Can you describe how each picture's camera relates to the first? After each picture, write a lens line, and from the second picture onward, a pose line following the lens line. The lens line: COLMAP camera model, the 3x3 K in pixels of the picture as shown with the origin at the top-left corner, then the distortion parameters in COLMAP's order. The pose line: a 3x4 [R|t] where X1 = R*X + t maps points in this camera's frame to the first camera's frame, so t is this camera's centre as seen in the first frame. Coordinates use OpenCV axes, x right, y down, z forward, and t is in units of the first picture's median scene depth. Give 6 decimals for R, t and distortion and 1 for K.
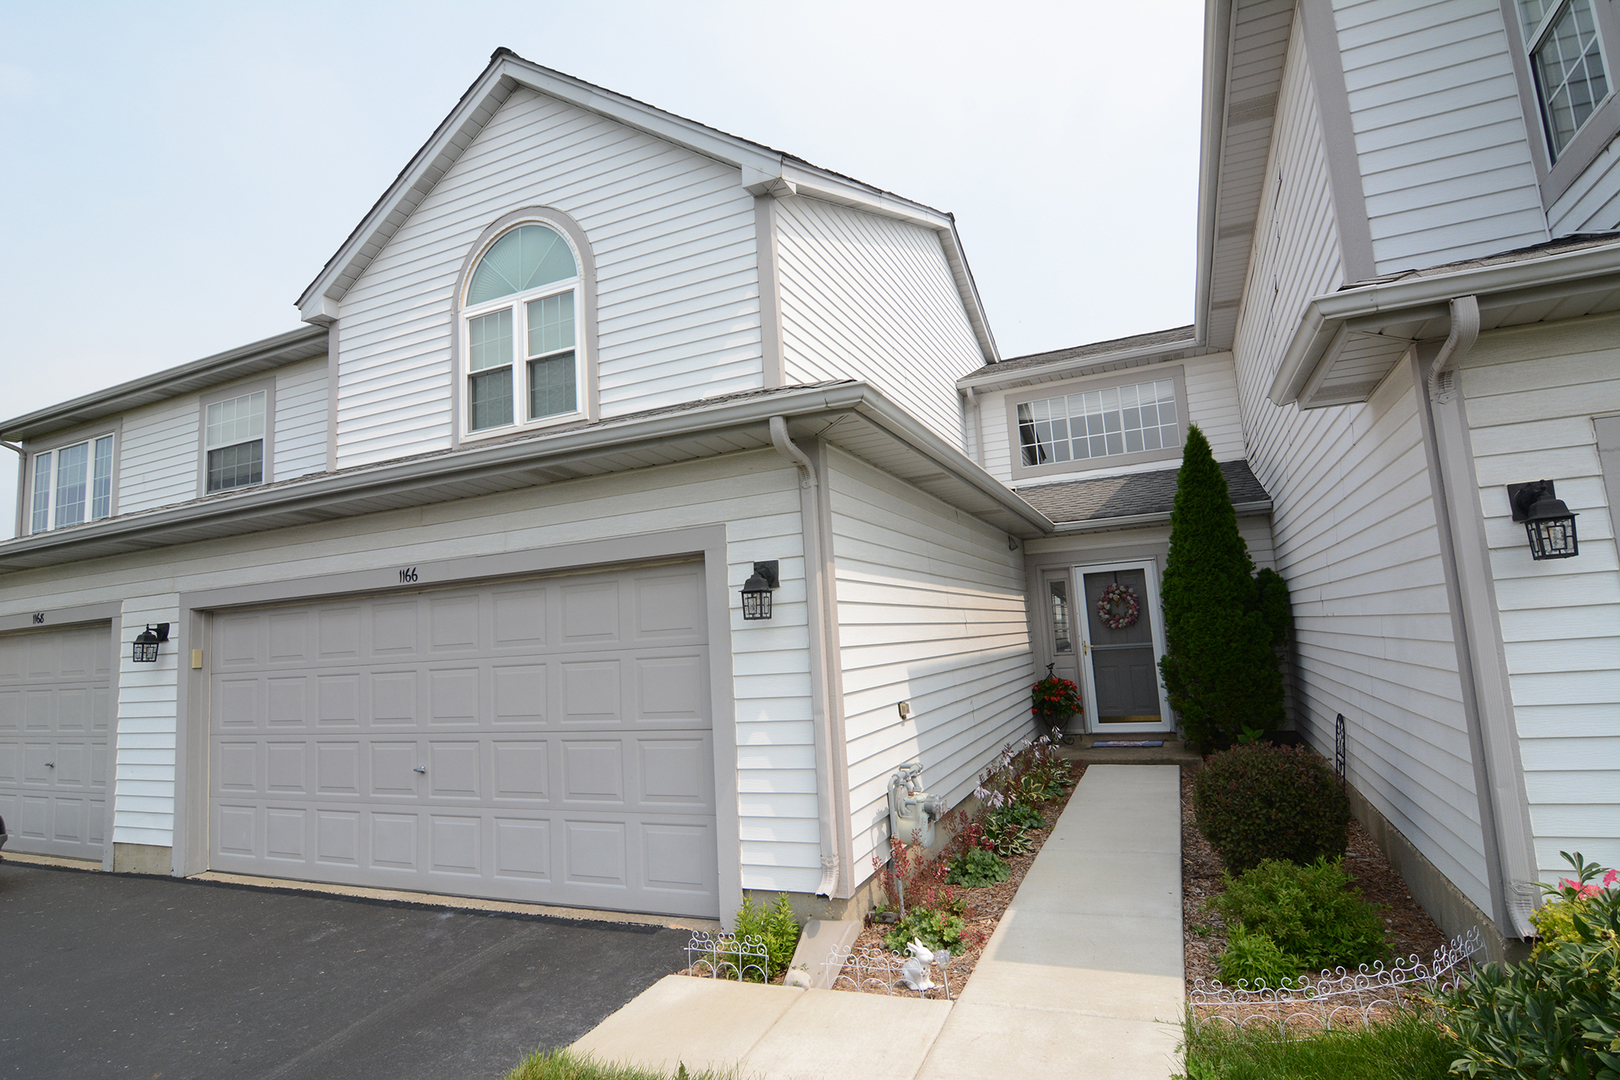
lens RADIAL K [[838.1, 0, 812.4], [0, 838.1, 535.2], [0, 0, 1]] dist [-0.012315, -0.000572]
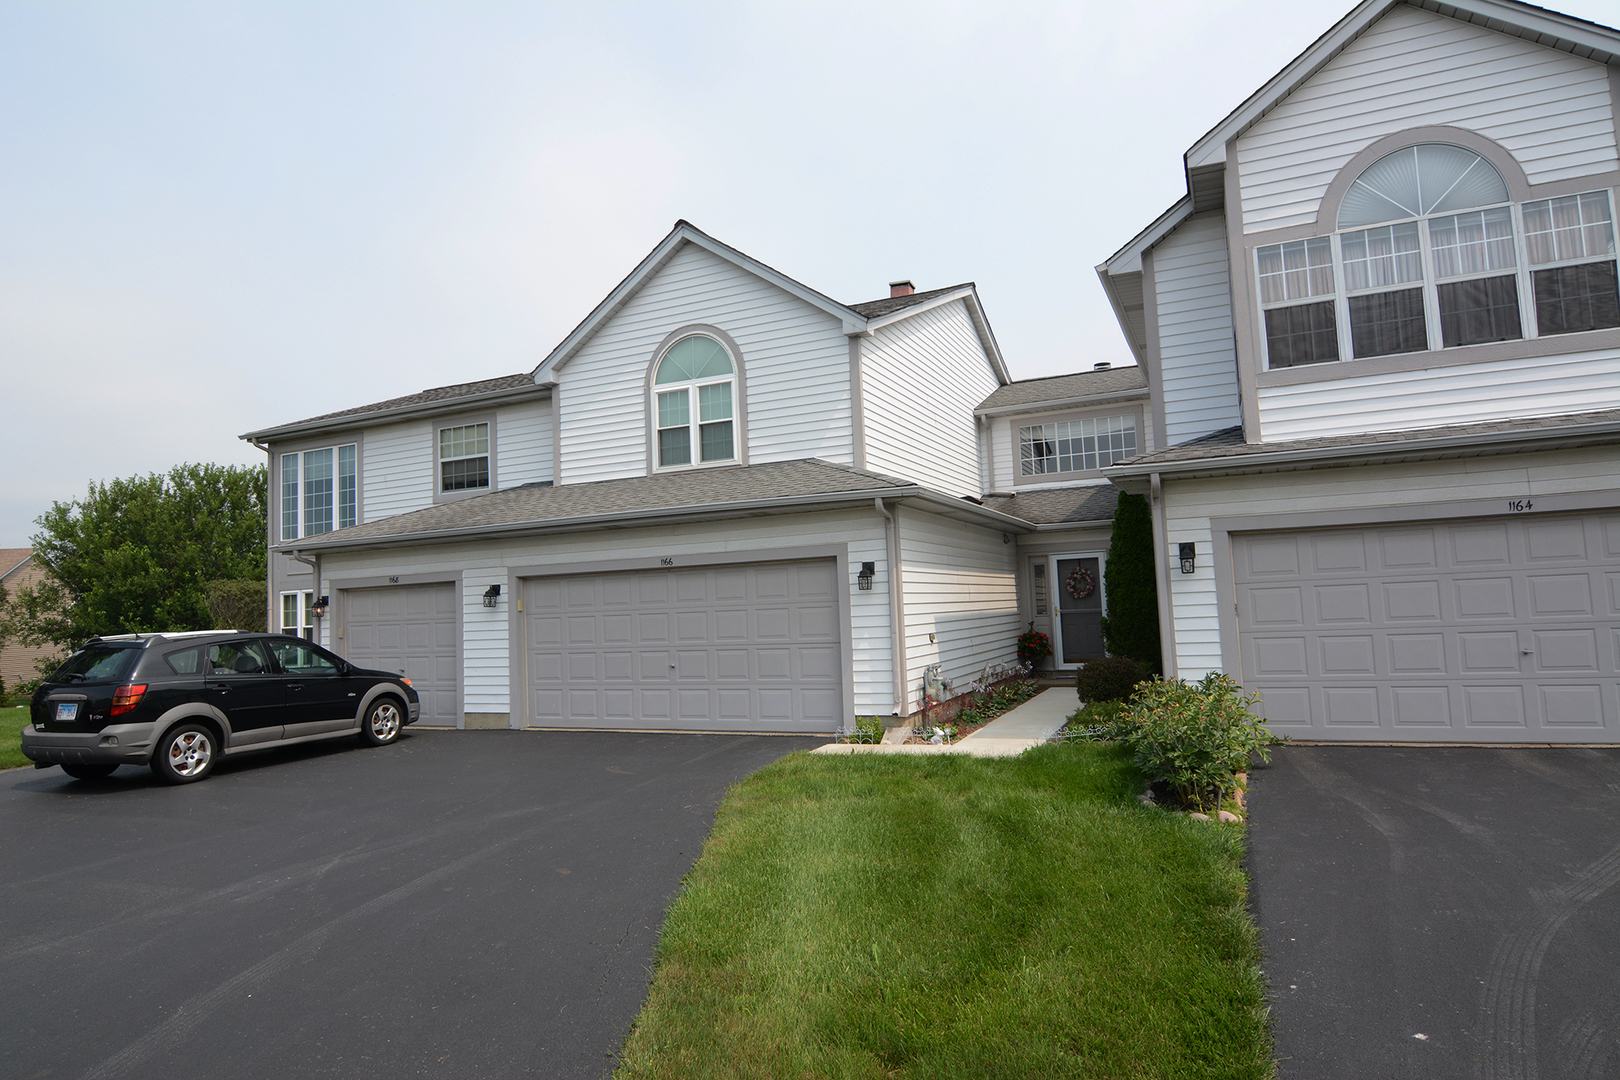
lens RADIAL K [[971.4, 0, 806.0], [0, 971.4, 537.5], [0, 0, 1]] dist [0.000162, -0.000274]
pose [[0.999774, 0.017864, -0.011508, -0.114048], [-0.017228, 0.998436, 0.053195, -0.096473], [0.012441, -0.052985, 0.998518, -0.875121]]
